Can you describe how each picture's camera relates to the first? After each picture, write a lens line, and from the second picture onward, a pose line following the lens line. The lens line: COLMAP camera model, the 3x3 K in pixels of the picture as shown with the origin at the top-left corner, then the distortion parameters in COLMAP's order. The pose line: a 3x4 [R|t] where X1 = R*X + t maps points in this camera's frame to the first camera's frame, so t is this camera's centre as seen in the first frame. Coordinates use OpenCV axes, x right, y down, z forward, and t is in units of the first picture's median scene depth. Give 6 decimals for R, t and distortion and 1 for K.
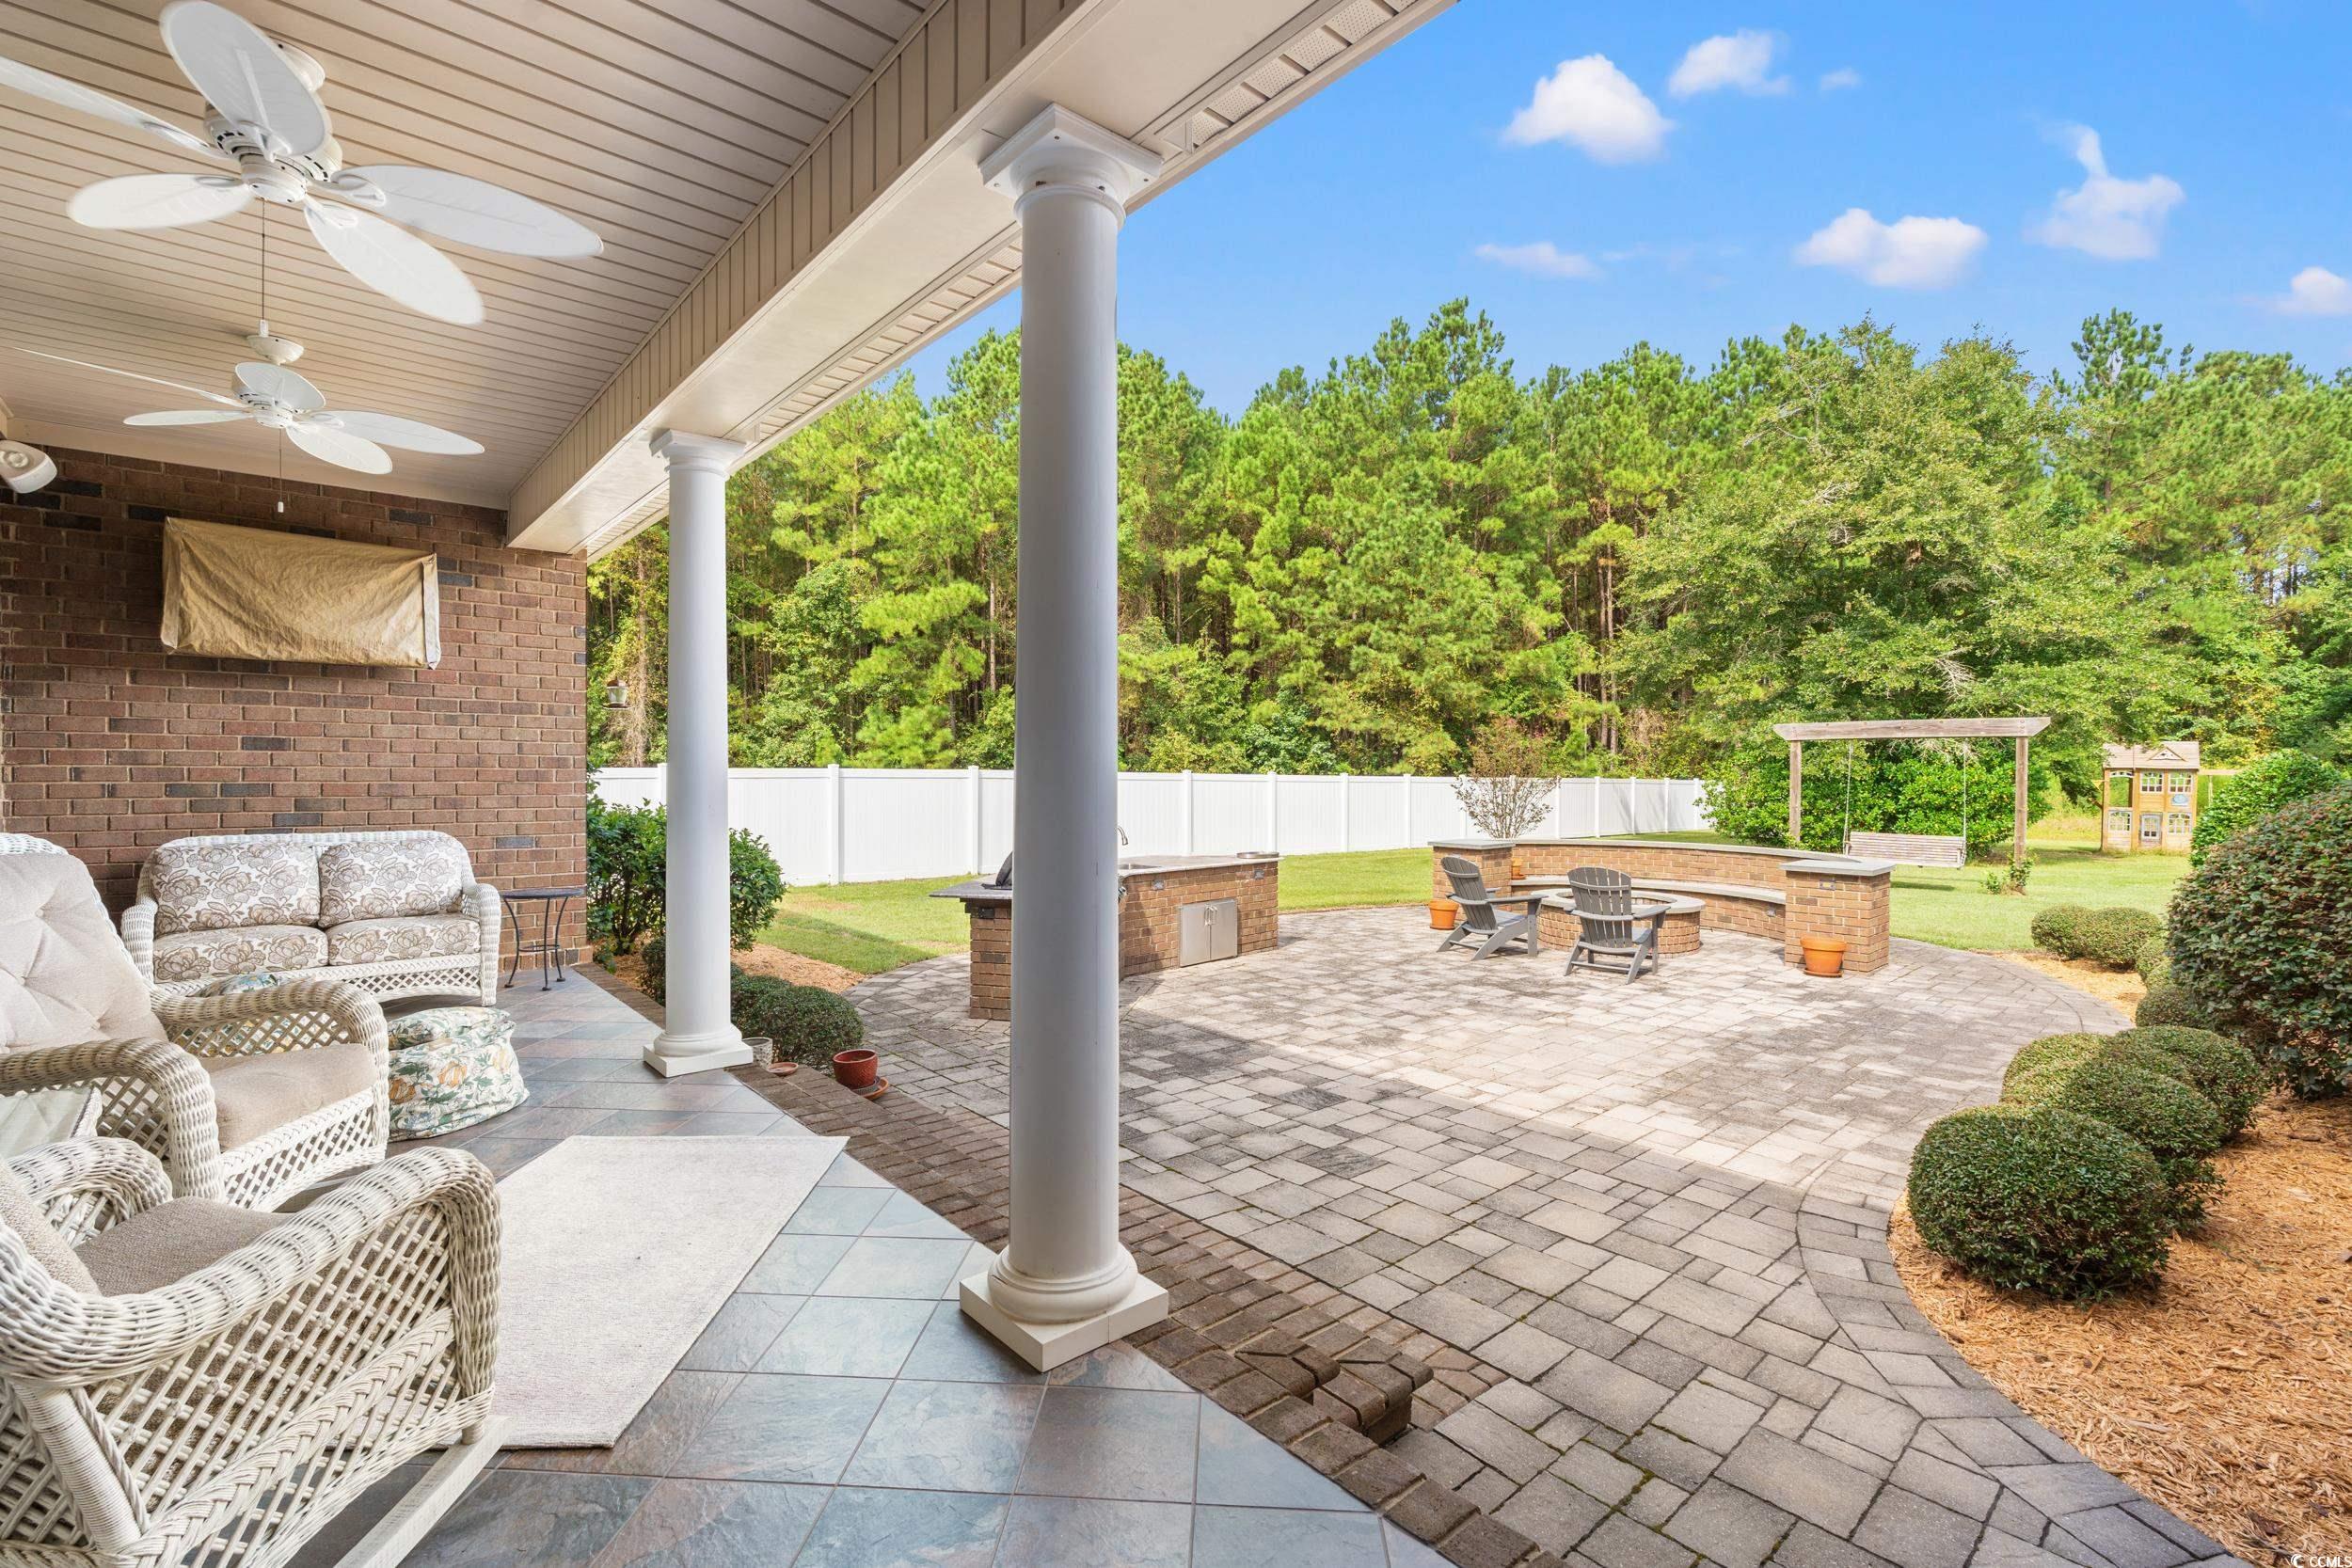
lens RADIAL K [[1031.0, 0, 1170.3], [0, 1031.0, 765.3], [0, 0, 1]] dist [-0.002970, -0.000360]
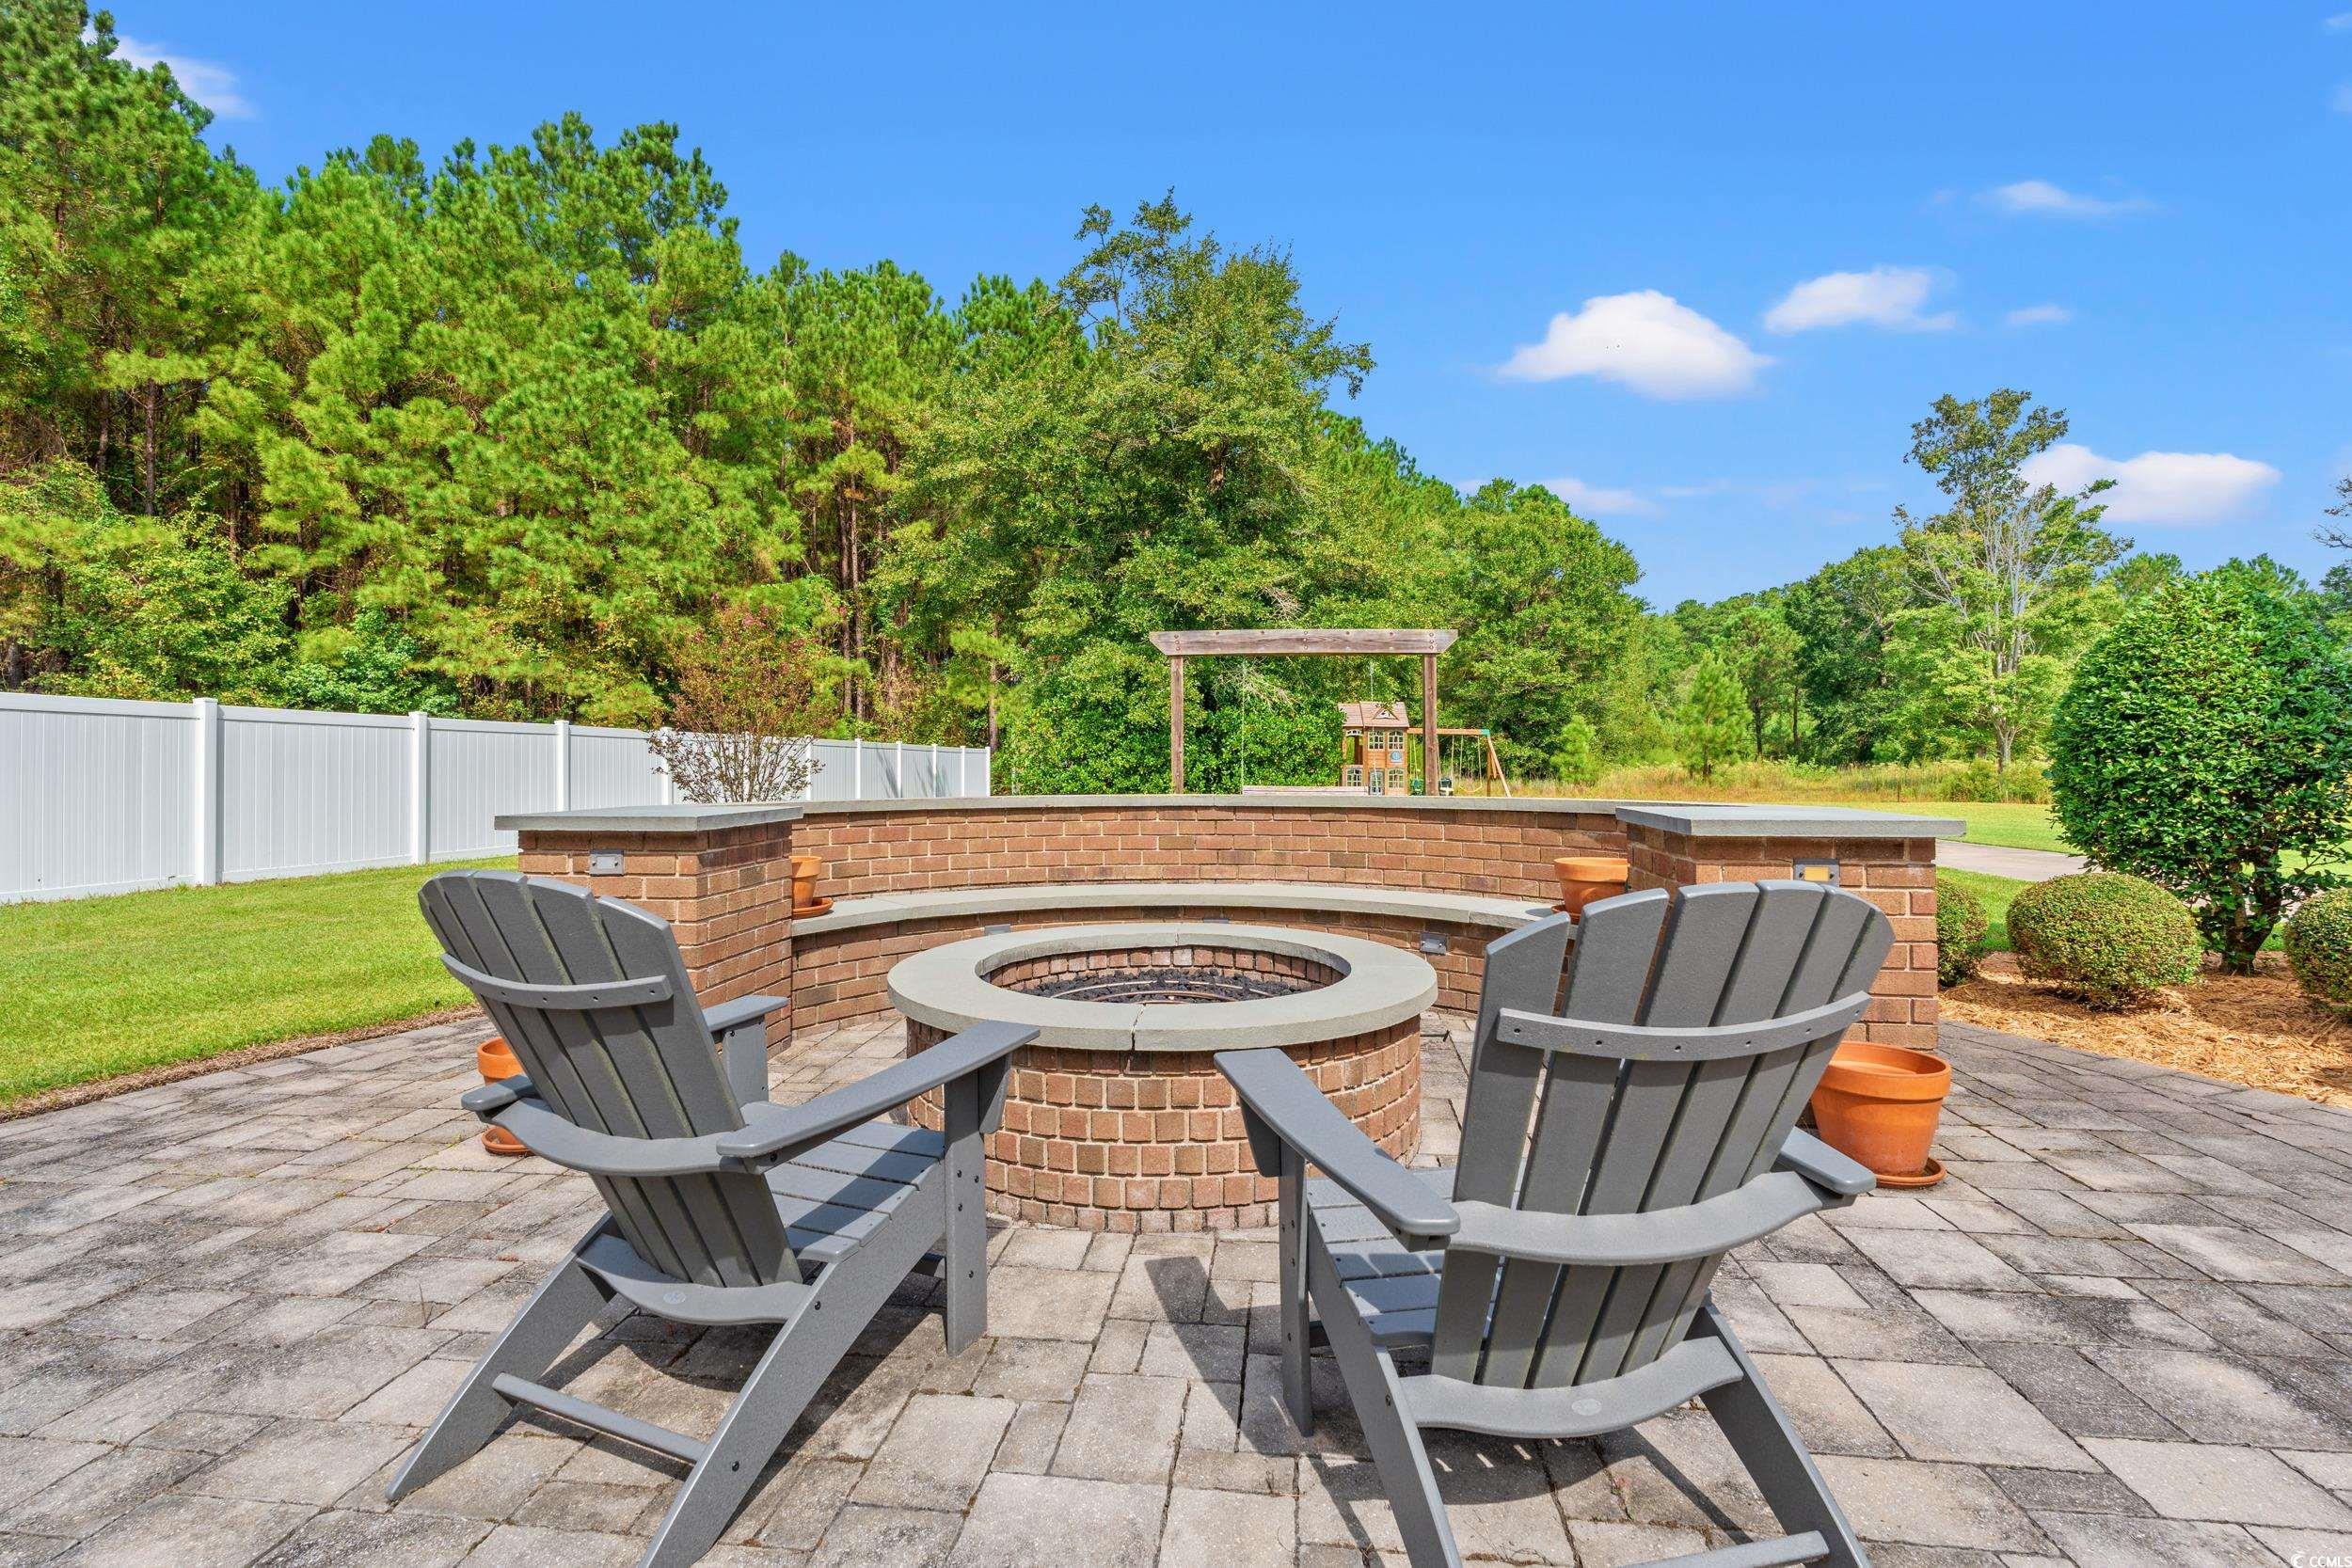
lens RADIAL K [[1054.3, 0, 1173.2], [0, 1054.3, 748.4], [0, 0, 1]] dist [0.000525, 0.000356]
pose [[0.753762, -0.002946, 0.657141, 0.055401], [0.007415, 0.999964, -0.004022, 0.016256], [-0.657106, 0.007905, 0.753757, 0.187010]]
